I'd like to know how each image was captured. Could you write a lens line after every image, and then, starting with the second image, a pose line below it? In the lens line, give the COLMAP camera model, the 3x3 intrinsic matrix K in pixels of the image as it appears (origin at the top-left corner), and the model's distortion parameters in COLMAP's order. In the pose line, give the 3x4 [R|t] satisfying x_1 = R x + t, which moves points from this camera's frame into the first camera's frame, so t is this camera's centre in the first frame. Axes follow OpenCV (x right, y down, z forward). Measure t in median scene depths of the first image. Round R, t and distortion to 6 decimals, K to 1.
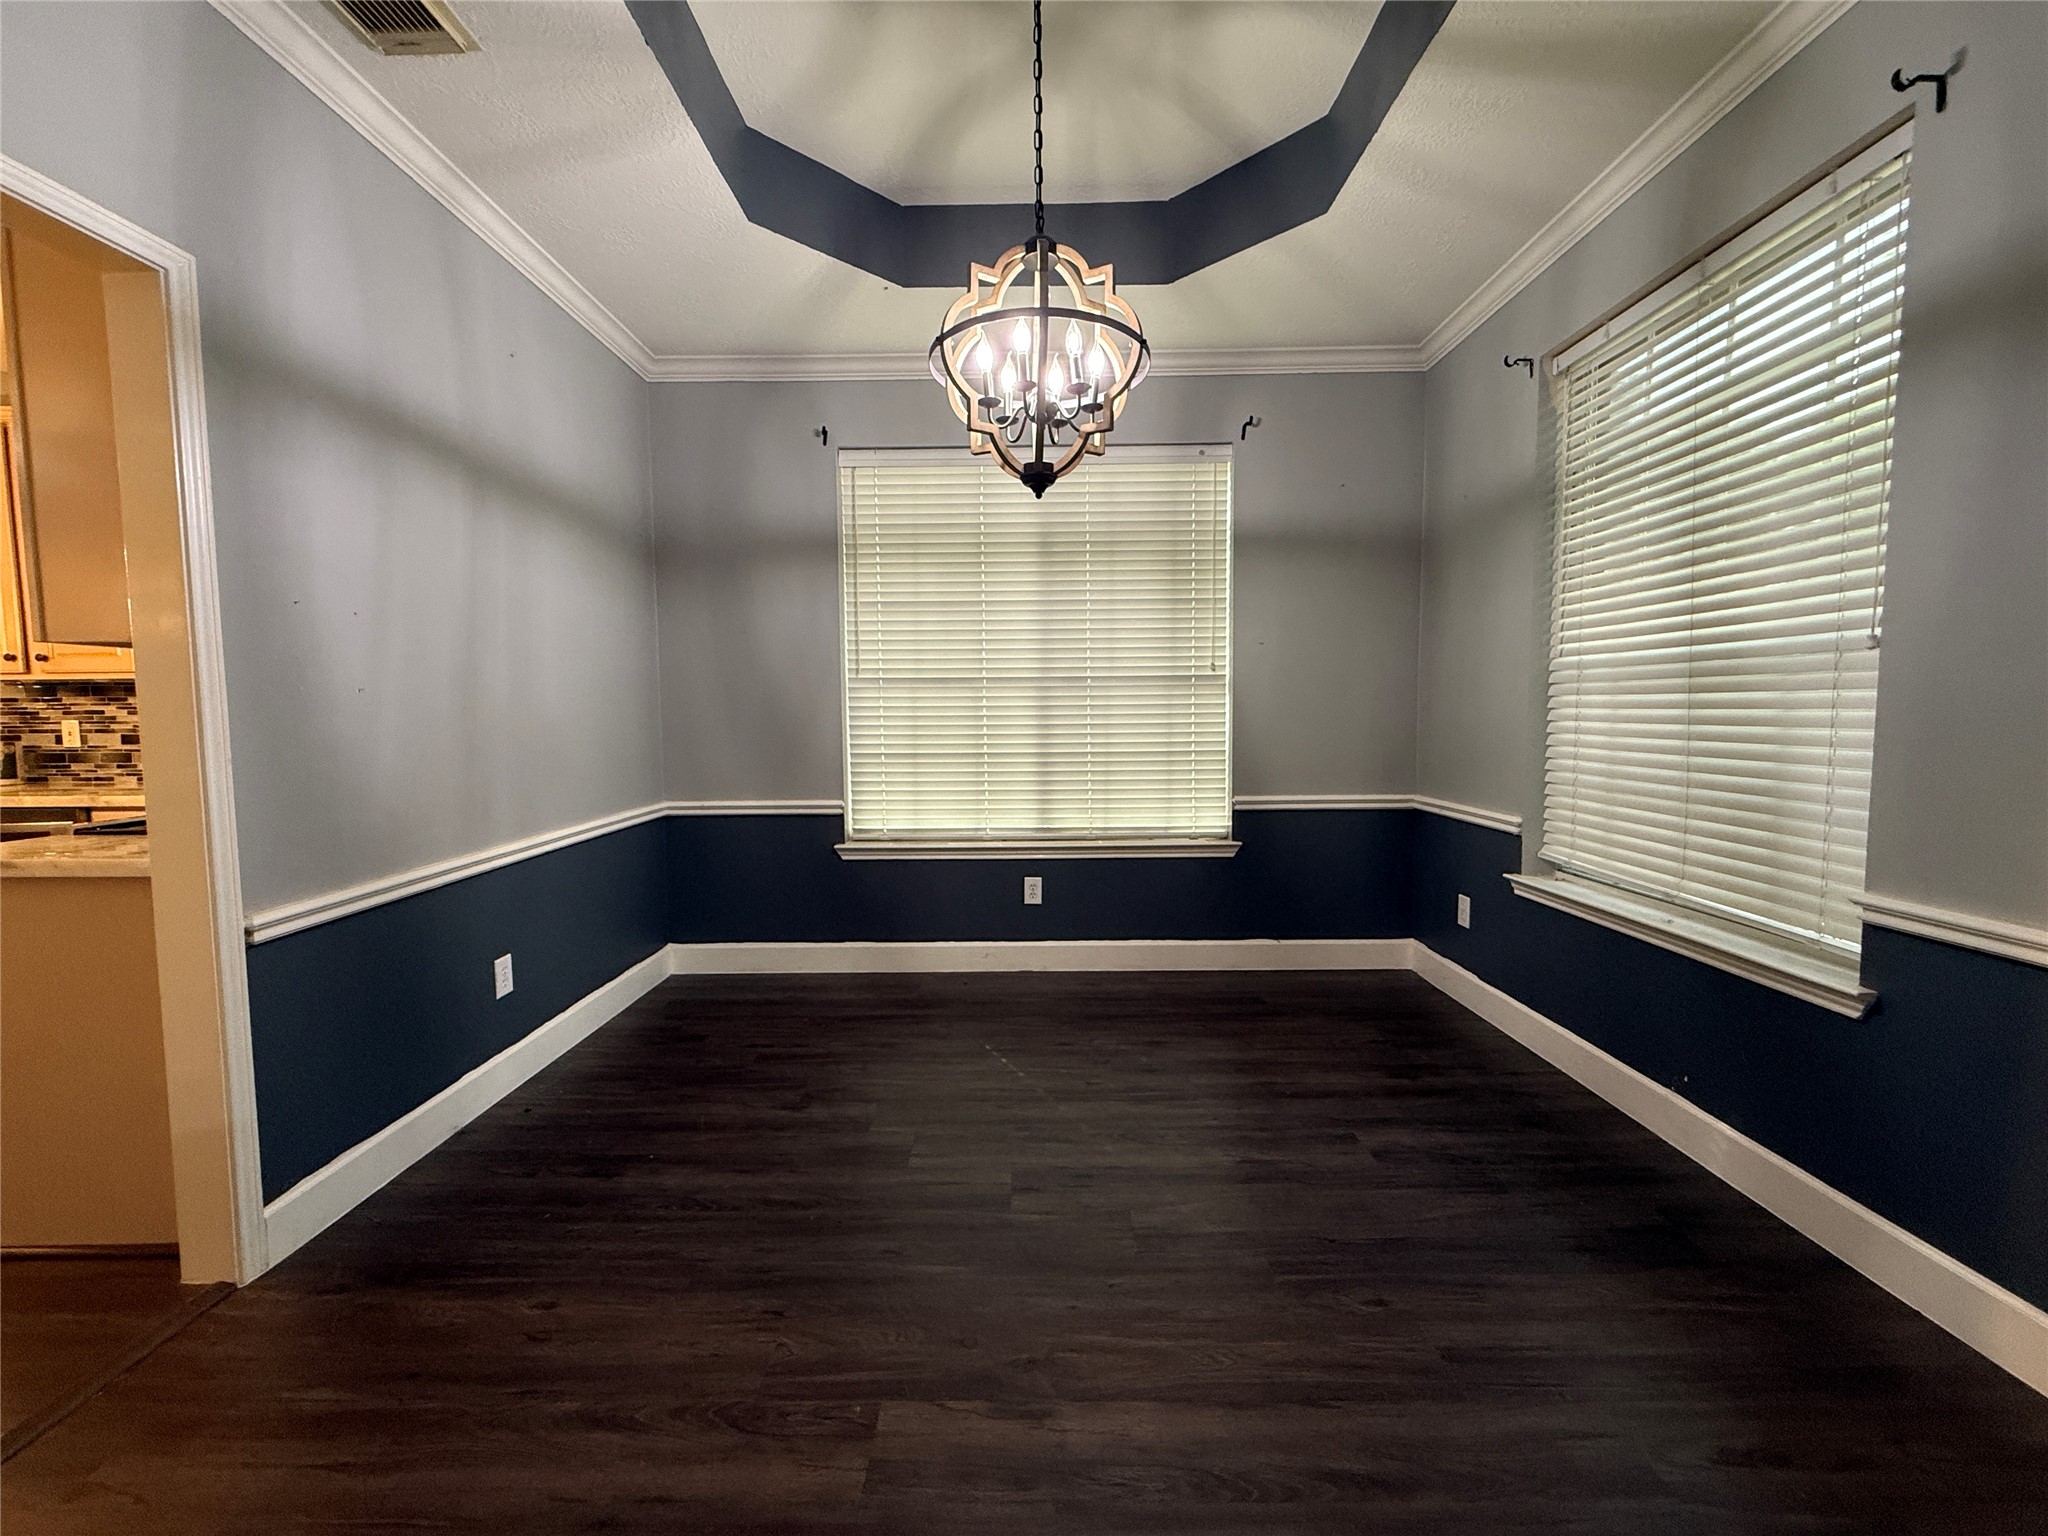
lens RADIAL K [[818.4, 0, 1024.0], [0, 818.4, 768.0], [0, 0, 1]] dist [0.001736, 0.000115]
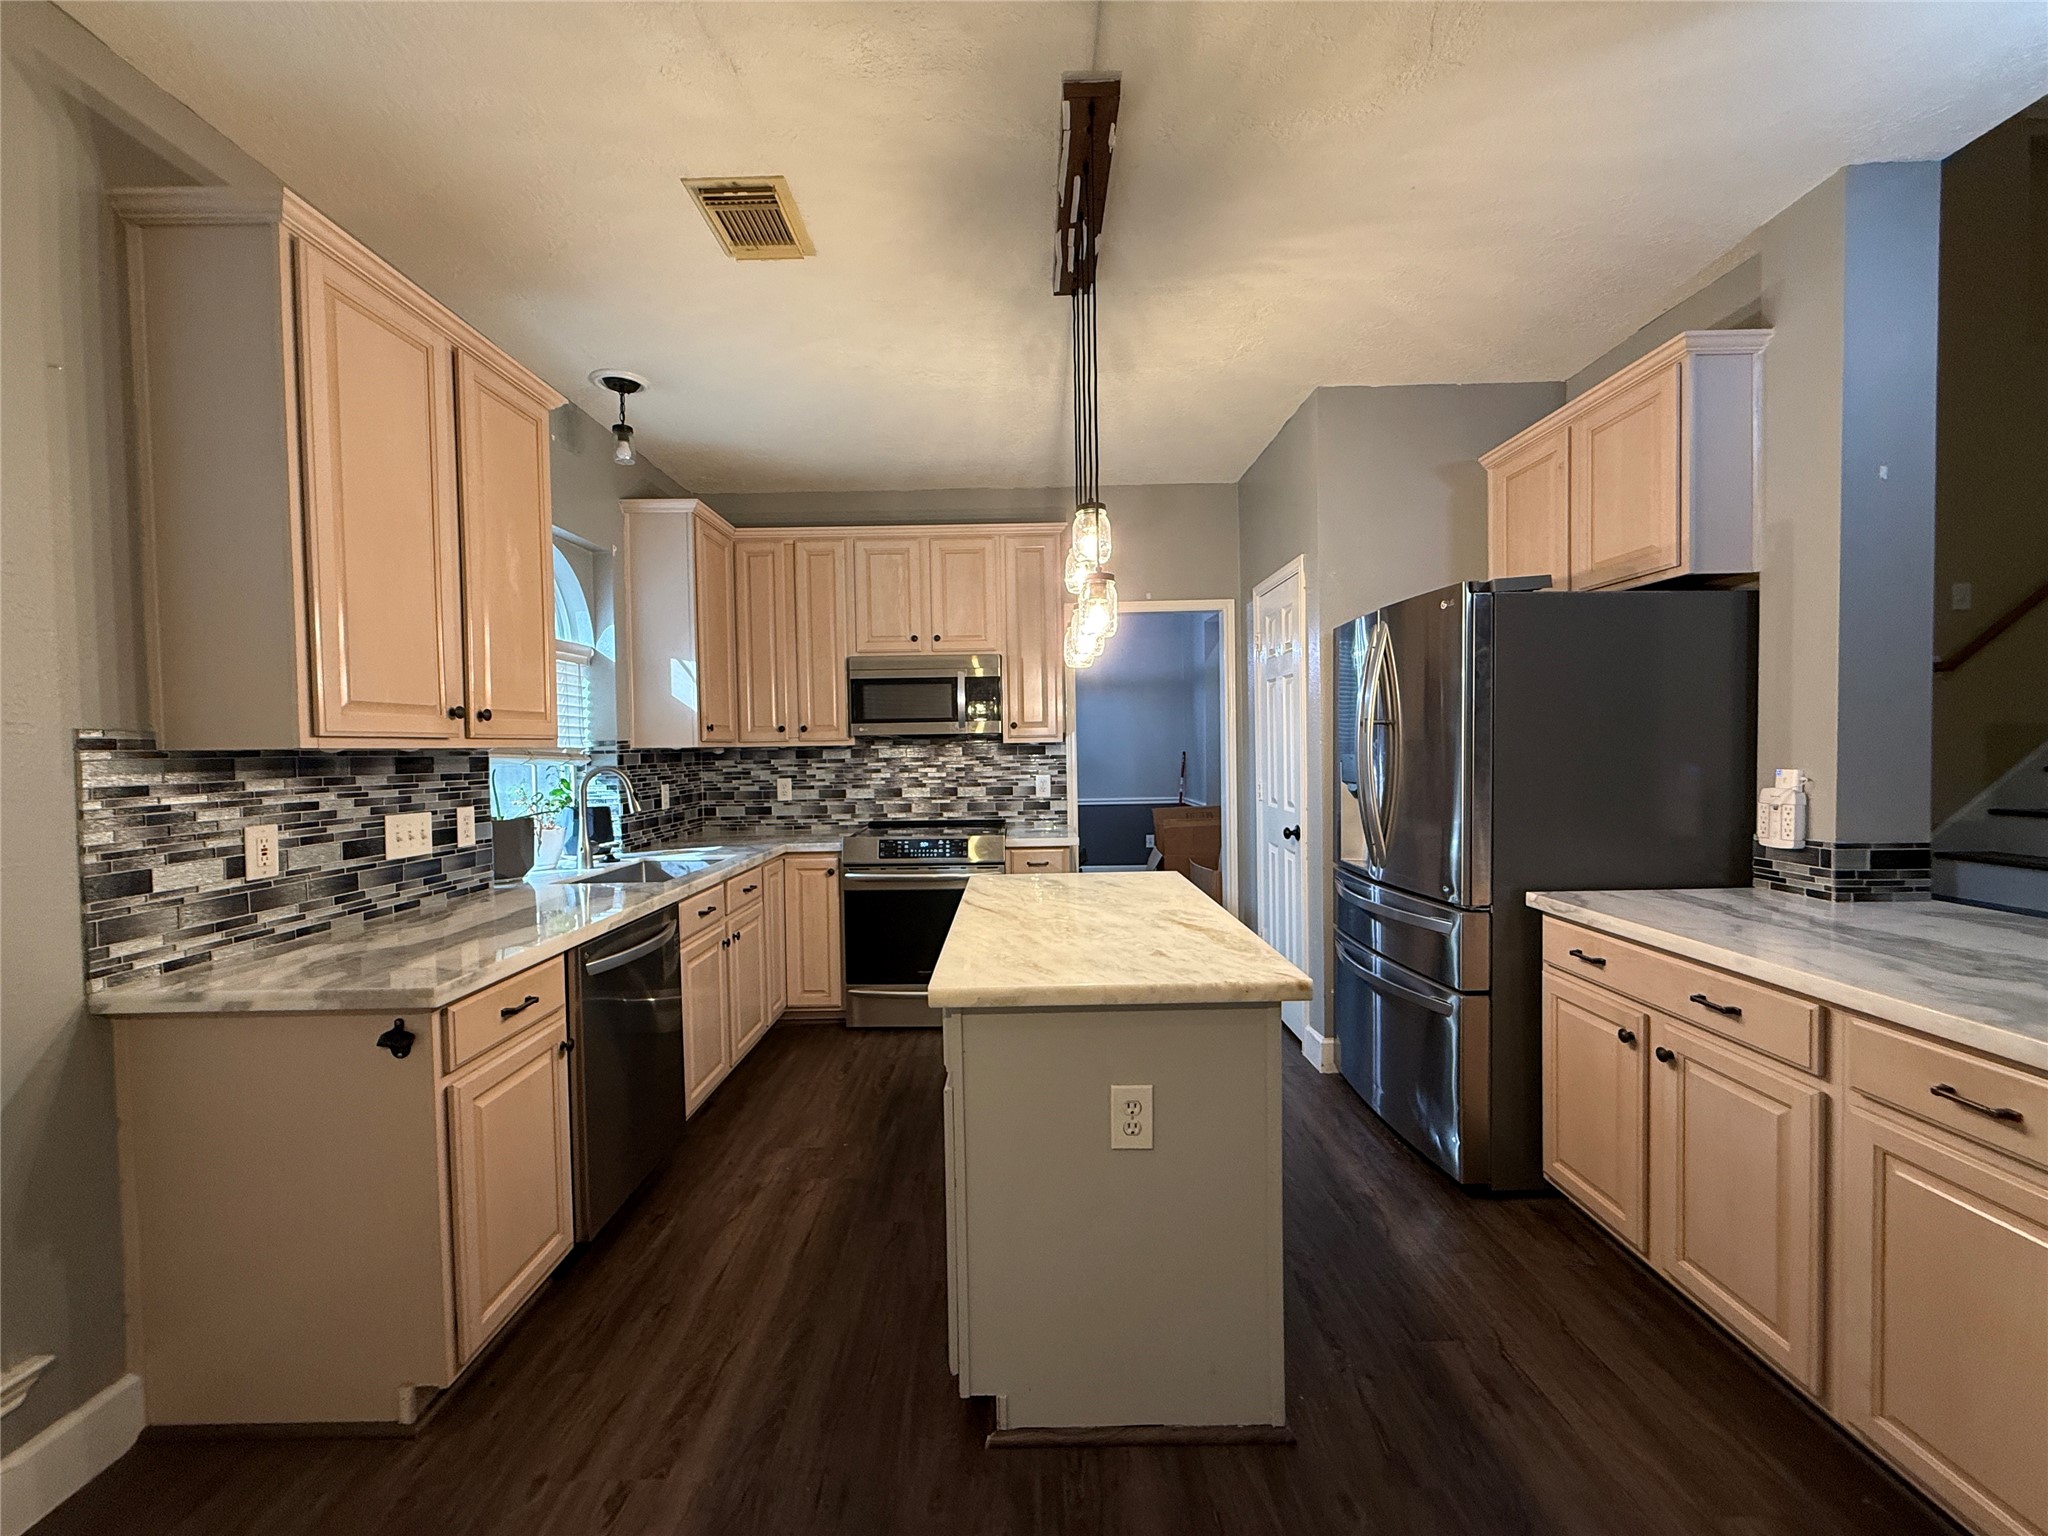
lens RADIAL K [[818.4, 0, 1024.0], [0, 818.4, 768.0], [0, 0, 1]] dist [0.001736, 0.000115]
pose [[-0.012443, -0.020233, 0.999718, -1.670499], [0.085075, 0.996149, 0.021219, -0.064064], [-0.996297, 0.085315, -0.010674, 0.533418]]
